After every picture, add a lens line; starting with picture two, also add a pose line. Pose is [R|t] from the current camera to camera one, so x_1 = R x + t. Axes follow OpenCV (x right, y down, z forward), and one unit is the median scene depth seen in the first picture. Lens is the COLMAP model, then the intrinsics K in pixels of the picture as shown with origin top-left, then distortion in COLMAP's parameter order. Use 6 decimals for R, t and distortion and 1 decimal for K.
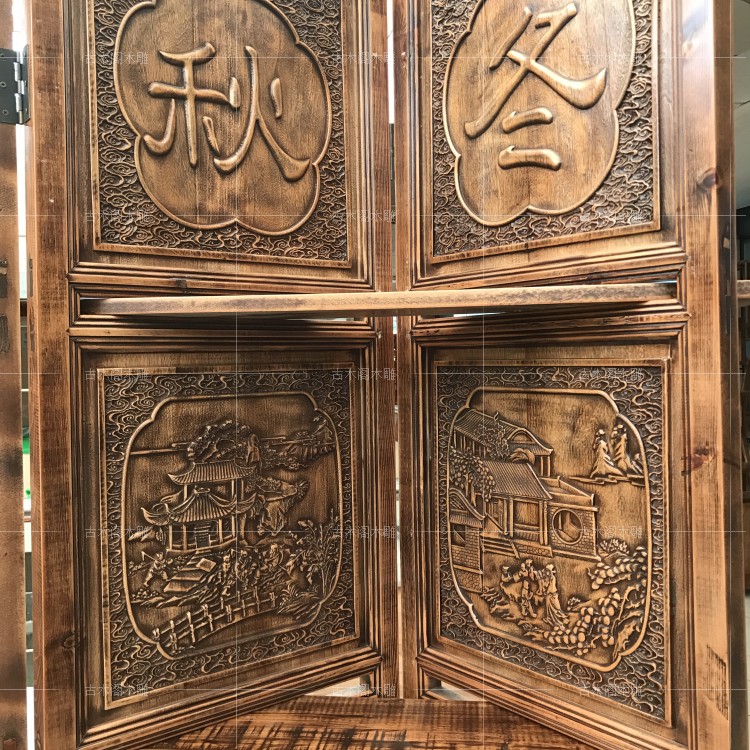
lens RADIAL K [[831.3, 0, 375.0], [0, 831.3, 375.0], [0, 0, 1]] dist [0.145155, -0.489555]
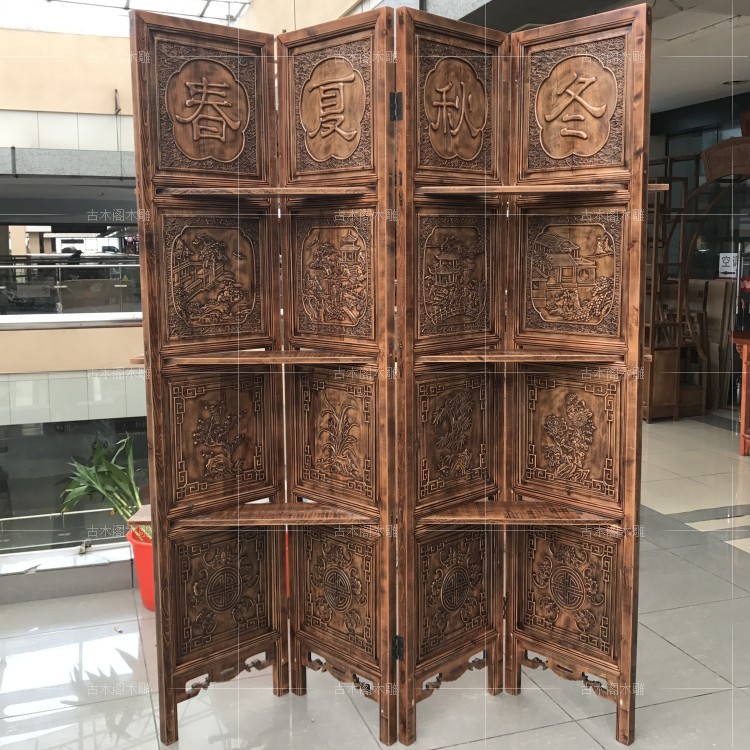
lens RADIAL K [[893.2, 0, 374.1], [0, 893.2, 363.4], [0, 0, 1]] dist [0.135756, -0.438407]
pose [[0.994717, -0.001590, 0.102640, -0.715282], [-0.009860, 0.993777, 0.110954, 0.143267], [-0.102177, -0.111380, 0.988511, -1.764474]]
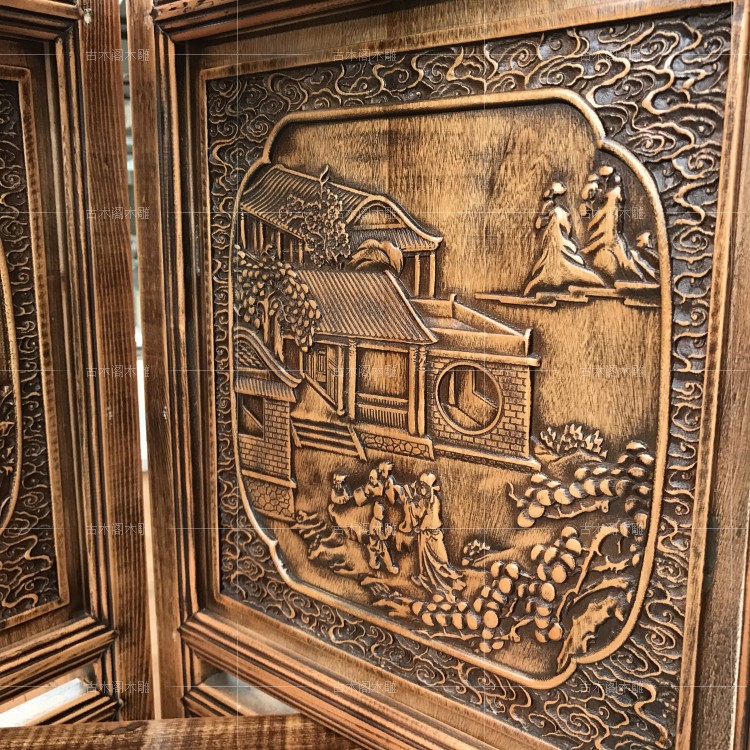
lens RADIAL K [[839.0, 0, 375.0], [0, 839.0, 375.0], [0, 0, 1]] dist [0.071644, -0.193994]
pose [[0.980129, -0.017980, 0.197547, 0.080100], [-0.015756, 0.985680, 0.167889, 0.084776], [-0.197737, -0.167666, 0.965810, 0.530886]]
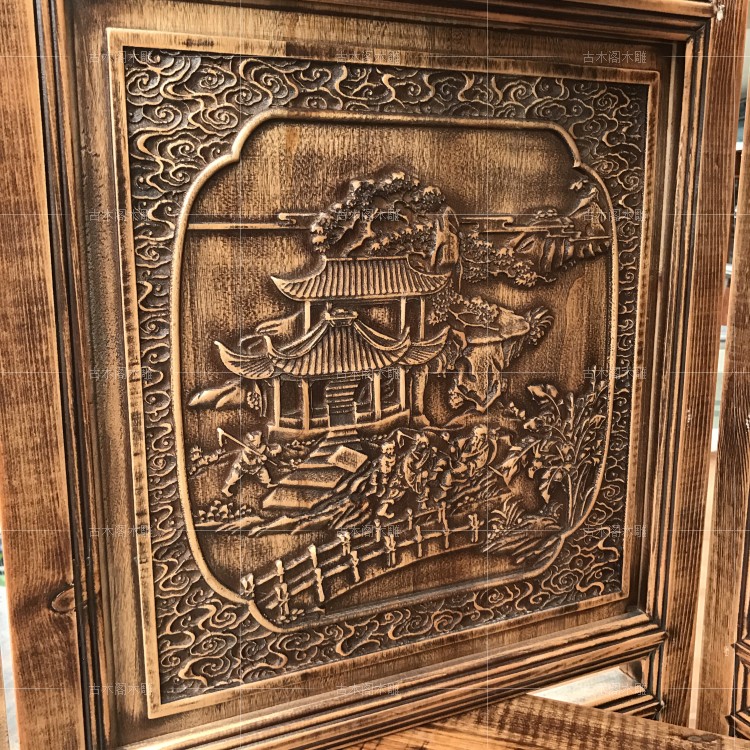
lens RADIAL K [[839.0, 0, 375.0], [0, 839.0, 375.0], [0, 0, 1]] dist [0.071644, -0.193994]
pose [[0.970640, 0.064183, -0.231815, -0.070151], [-0.020197, 0.982086, 0.187347, 0.080152], [0.239687, -0.177164, 0.954549, 0.527989]]
